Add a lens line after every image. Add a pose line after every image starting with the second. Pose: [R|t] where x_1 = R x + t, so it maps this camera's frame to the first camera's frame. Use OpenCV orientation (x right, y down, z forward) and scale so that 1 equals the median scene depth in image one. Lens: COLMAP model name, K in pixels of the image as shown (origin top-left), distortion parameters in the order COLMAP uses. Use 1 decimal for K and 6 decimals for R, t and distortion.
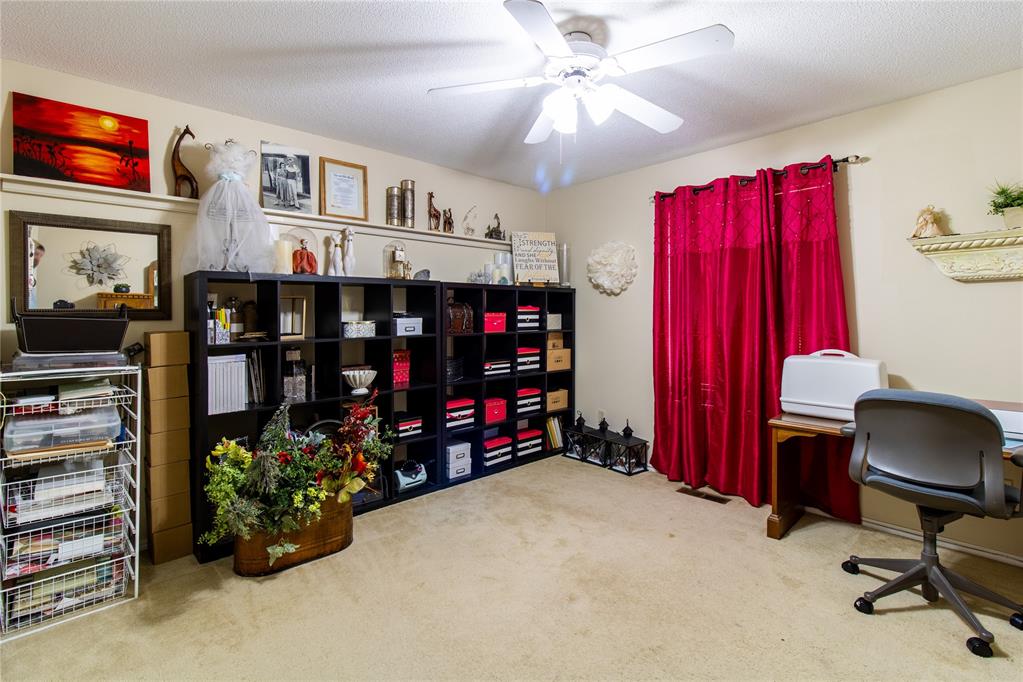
lens RADIAL K [[479.1, 0, 509.7], [0, 479.1, 301.9], [0, 0, 1]] dist [0.000394, -0.000012]
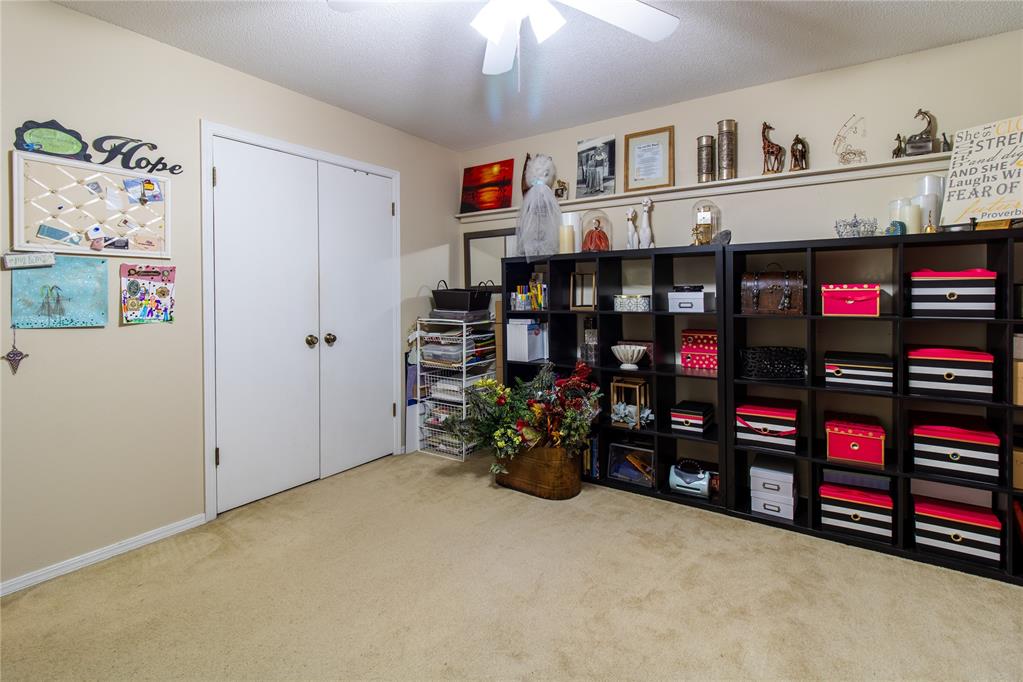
lens RADIAL K [[478.5, 0, 512.7], [0, 478.5, 286.9], [0, 0, 1]] dist [0.001614, 0.000412]
pose [[0.224544, -0.005397, -0.974449, 0.547292], [0.031372, 0.999506, 0.001694, 0.013555], [0.973959, -0.030951, 0.224602, 0.517521]]
